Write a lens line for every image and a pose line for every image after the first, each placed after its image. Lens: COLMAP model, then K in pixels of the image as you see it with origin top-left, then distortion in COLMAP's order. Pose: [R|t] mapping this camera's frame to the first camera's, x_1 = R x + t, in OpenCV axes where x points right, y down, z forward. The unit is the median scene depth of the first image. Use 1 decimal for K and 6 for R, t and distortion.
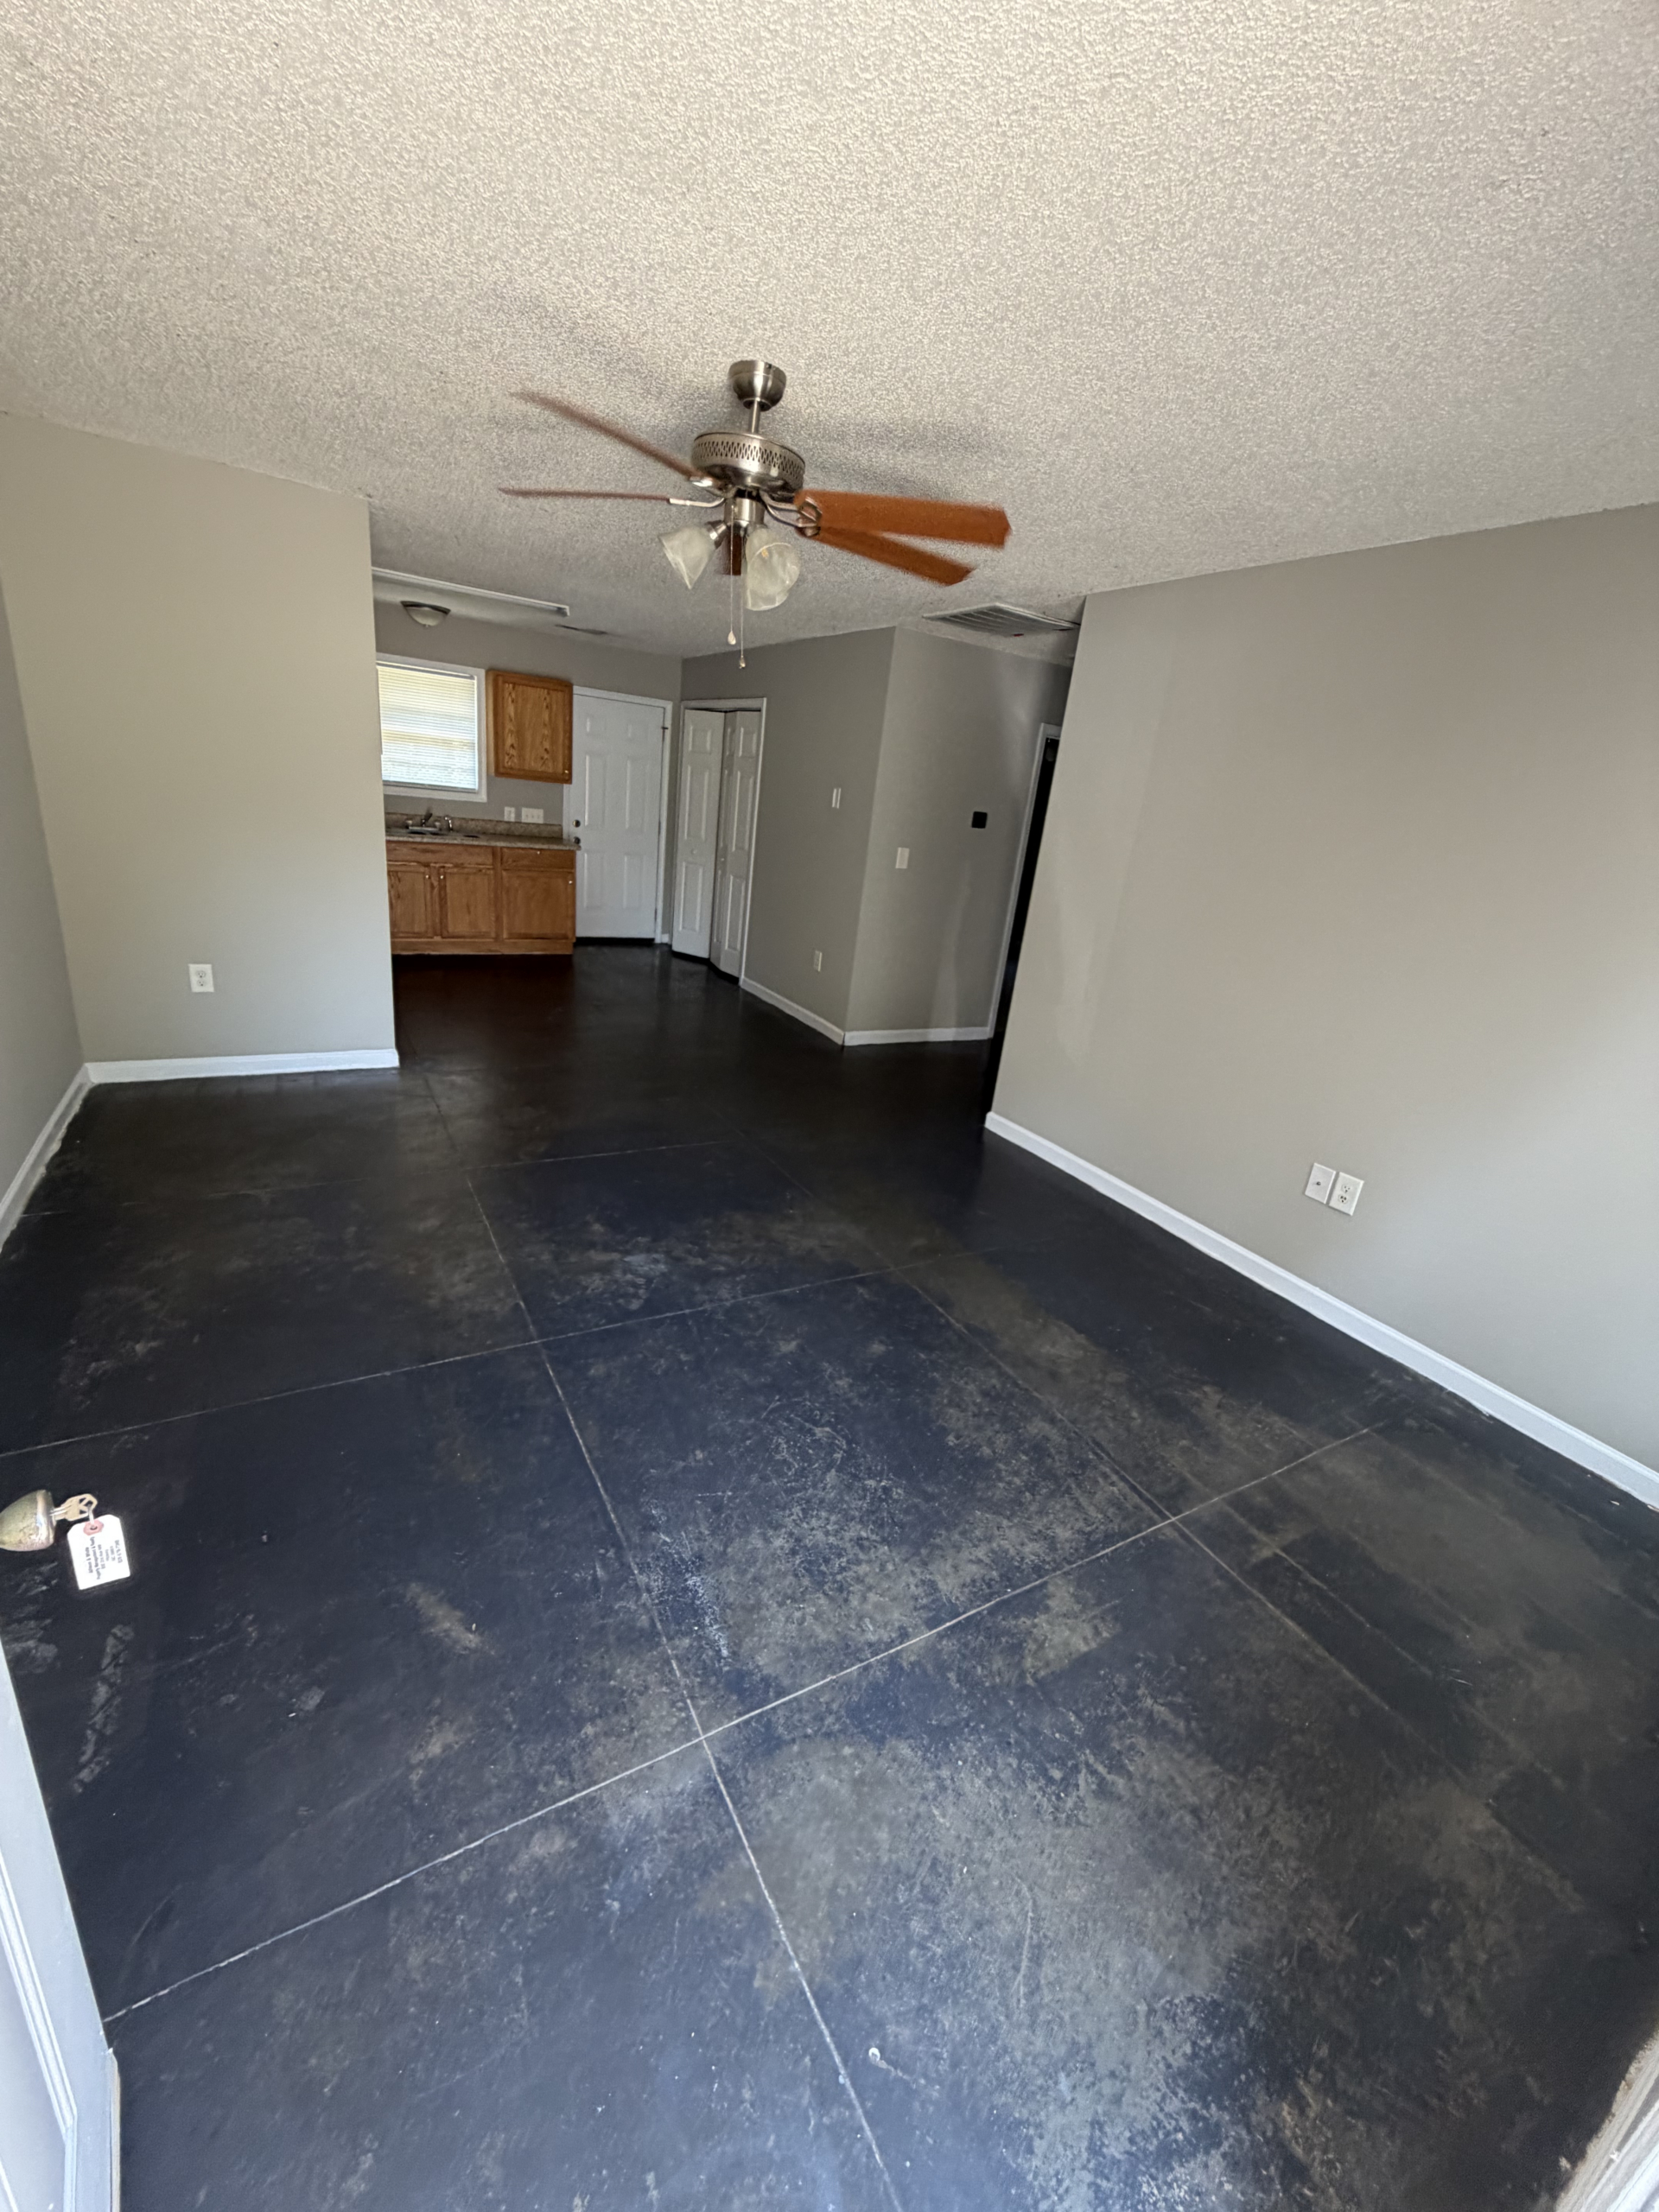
lens RADIAL K [[888.6, 0, 833.3], [0, 888.6, 1095.6], [0, 0, 1]] dist [0.001026, 0.000040]
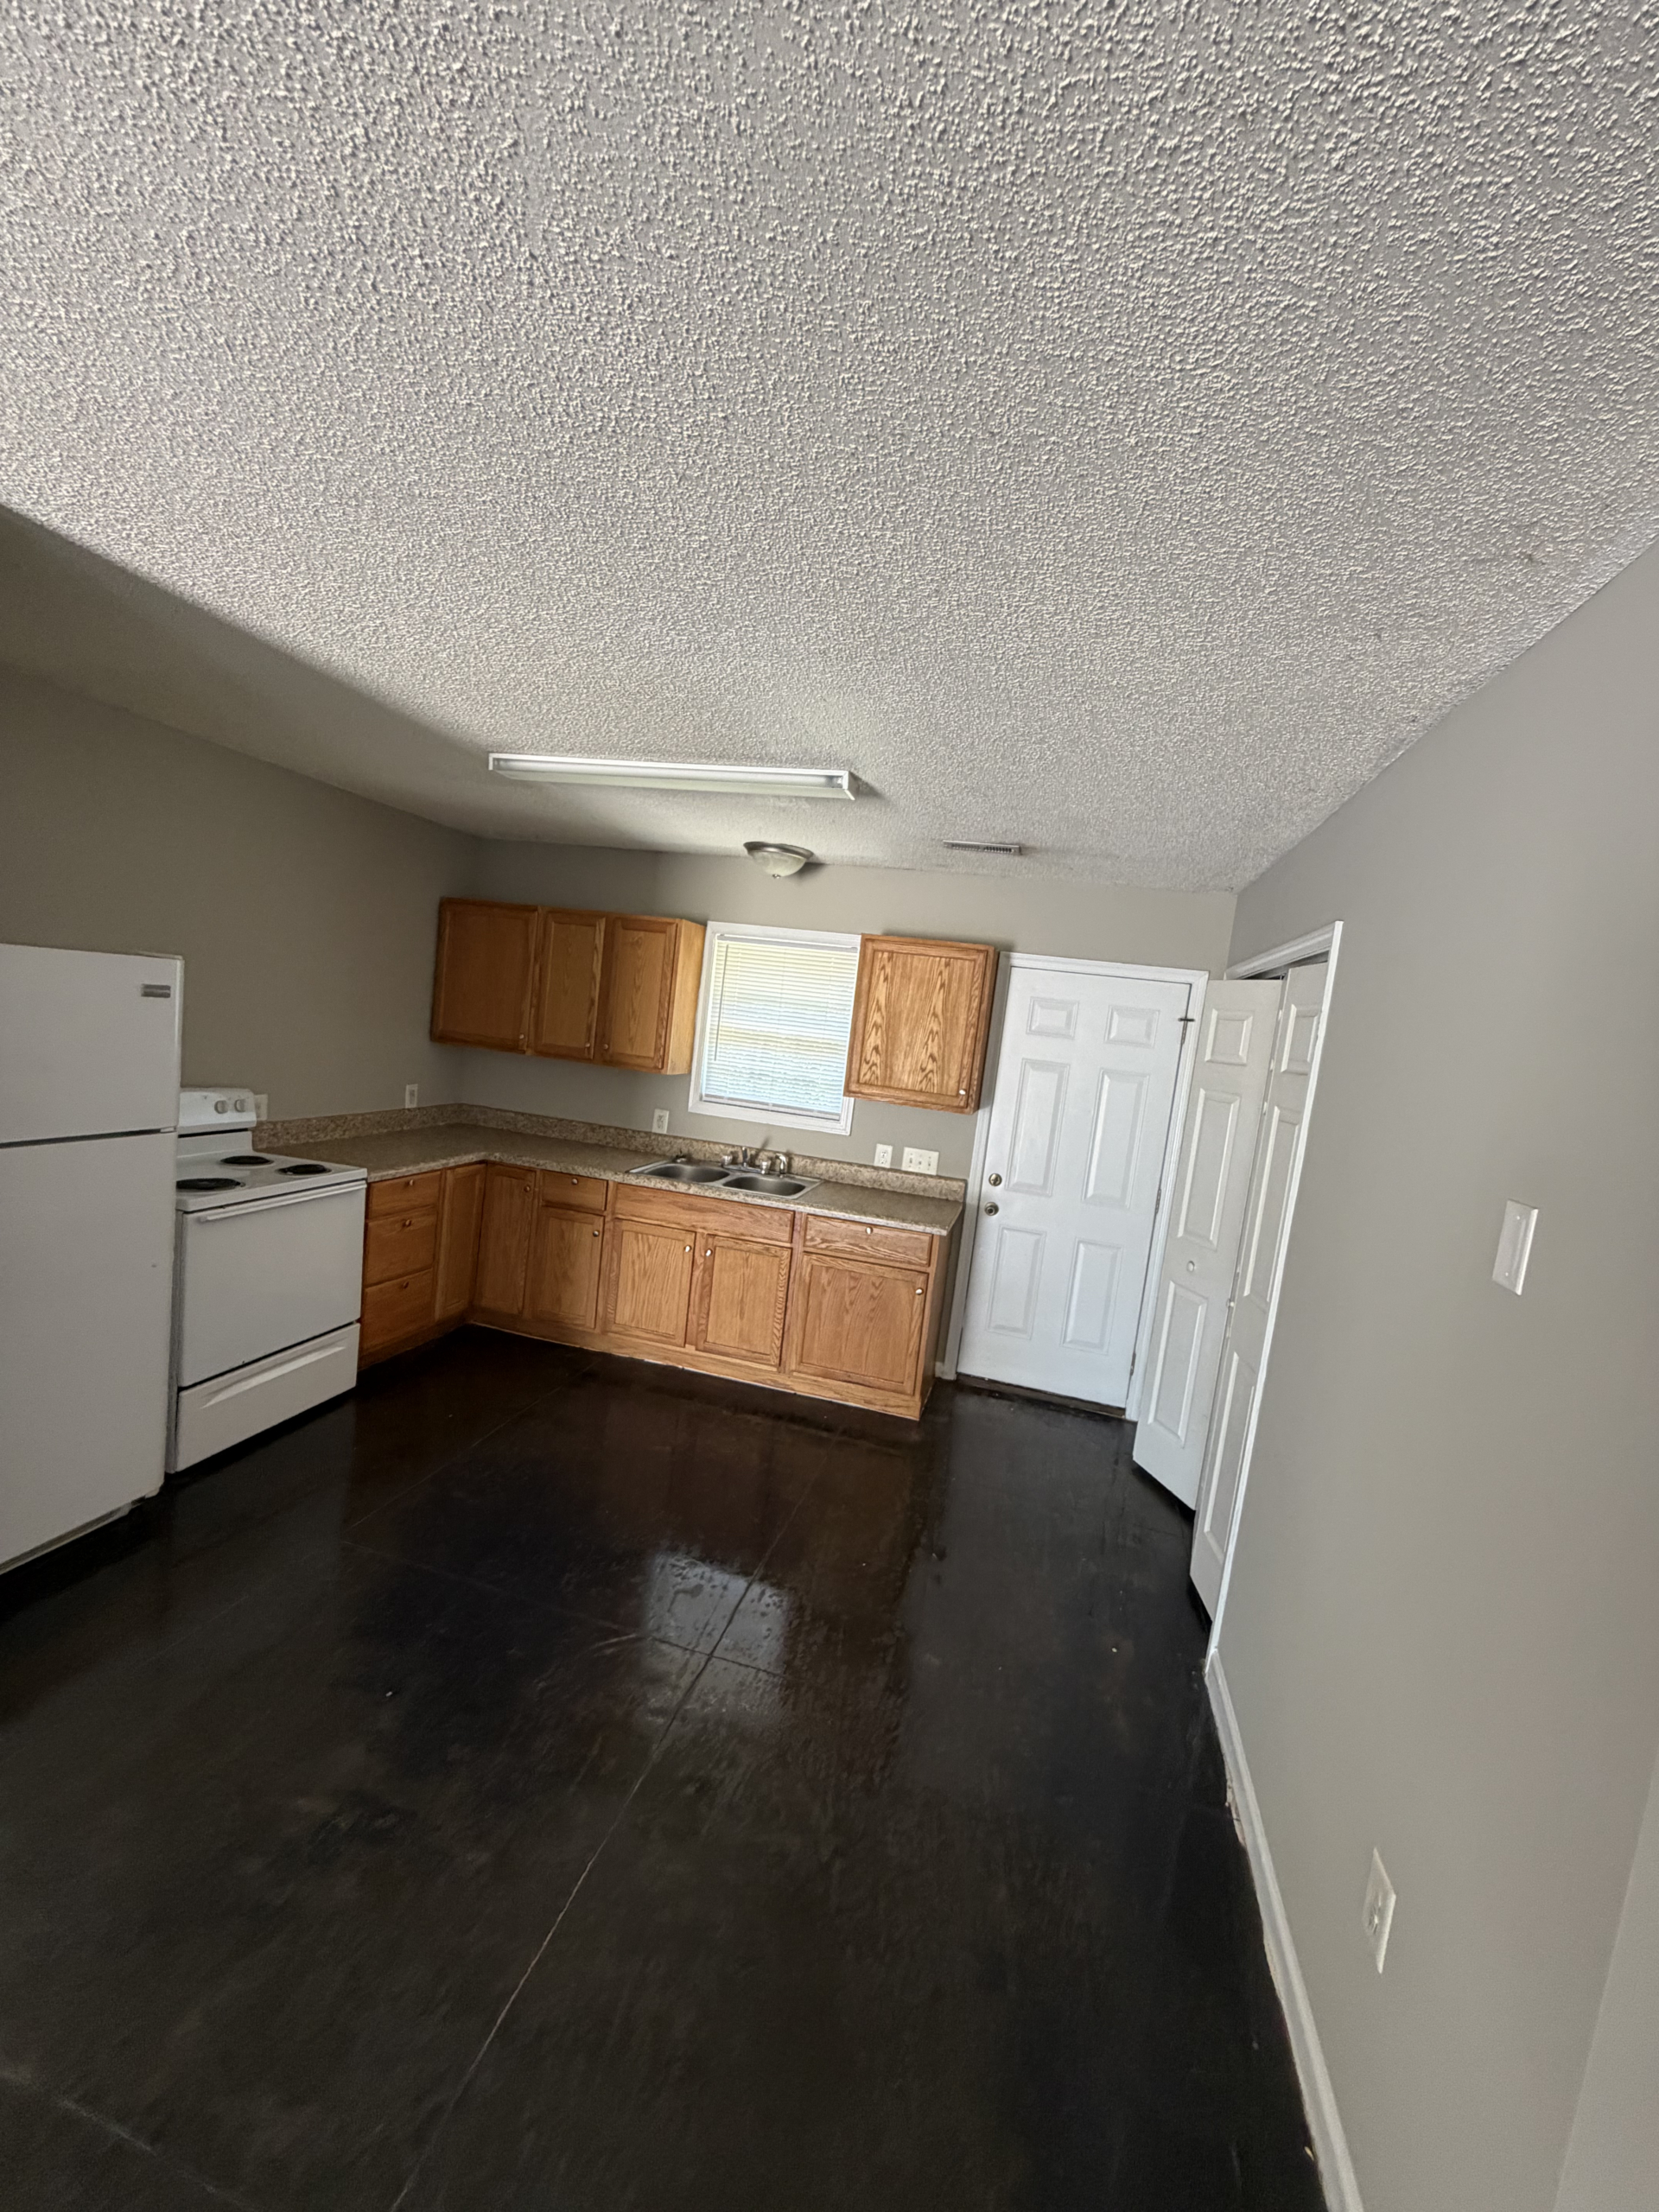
lens RADIAL K [[888.6, 0, 834.7], [0, 888.6, 1108.9], [0, 0, 1]] dist [0.001026, 0.000040]
pose [[0.727671, 0.045697, -0.684403, 0.022858], [-0.264002, 0.939573, -0.217958, -0.218564], [0.633086, 0.339285, 0.695764, 0.581396]]
